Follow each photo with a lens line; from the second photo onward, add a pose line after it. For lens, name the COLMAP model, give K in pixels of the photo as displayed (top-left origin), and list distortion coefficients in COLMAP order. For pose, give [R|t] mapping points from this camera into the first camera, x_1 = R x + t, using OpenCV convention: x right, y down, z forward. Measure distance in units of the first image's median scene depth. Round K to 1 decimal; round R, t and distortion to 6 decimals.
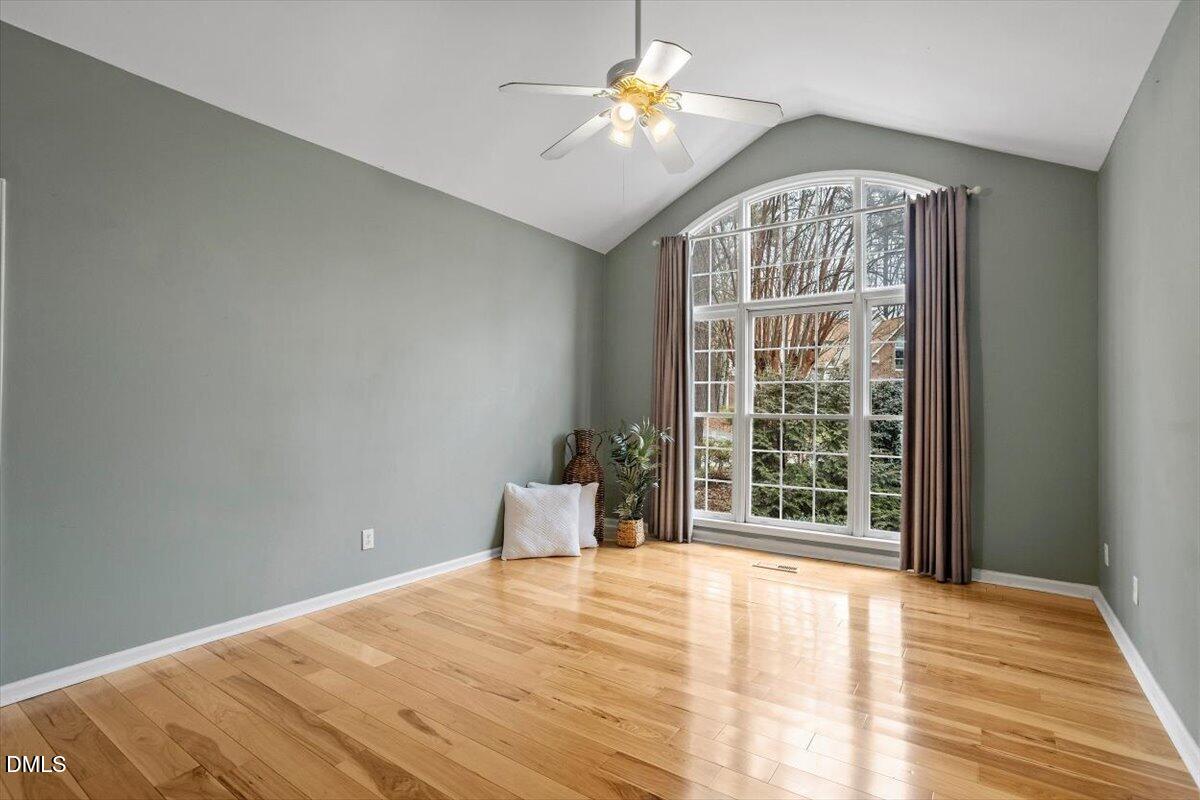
lens RADIAL K [[563.7, 0, 599.3], [0, 563.7, 419.9], [0, 0, 1]] dist [-0.000534, 0.000000]
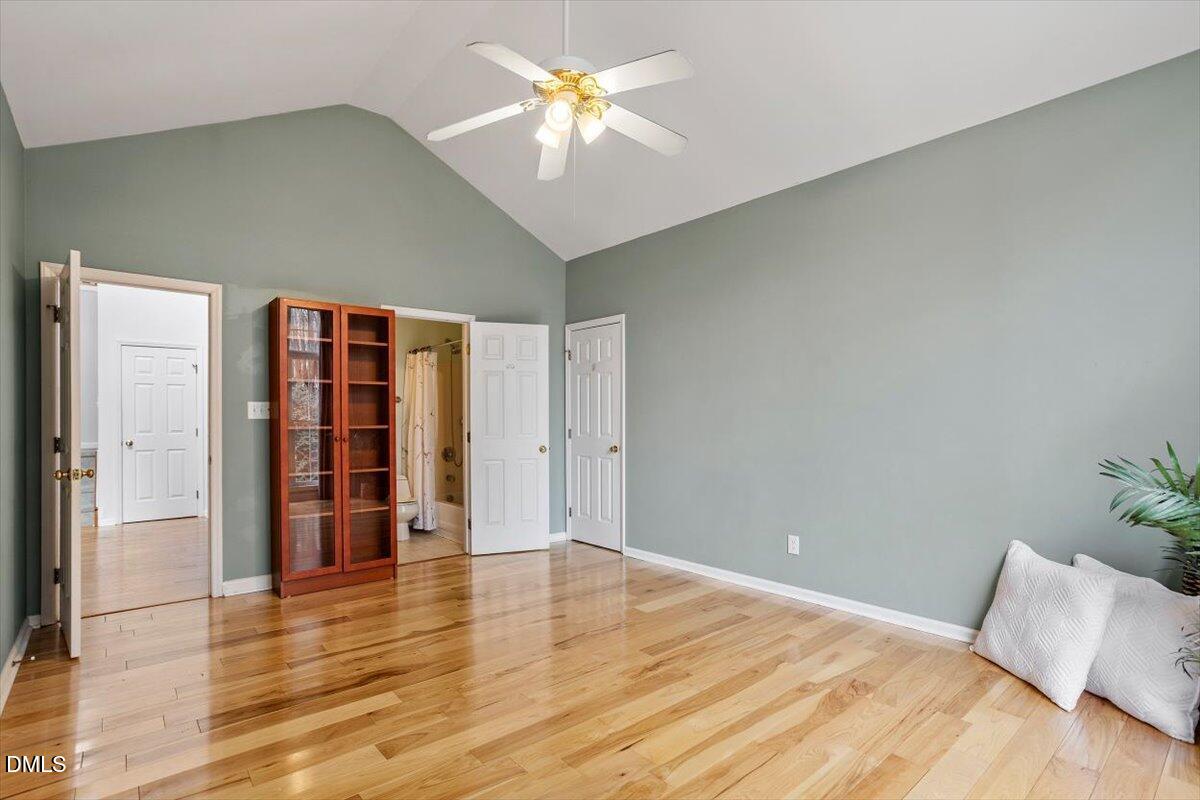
lens RADIAL K [[563.7, 0, 599.3], [0, 563.7, 419.9], [0, 0, 1]] dist [-0.000534, 0.000000]
pose [[-0.253306, -0.005218, -0.967372, 0.736772], [-0.005094, 0.999979, -0.004060, -0.019957], [0.967373, 0.003899, -0.253327, 0.942340]]
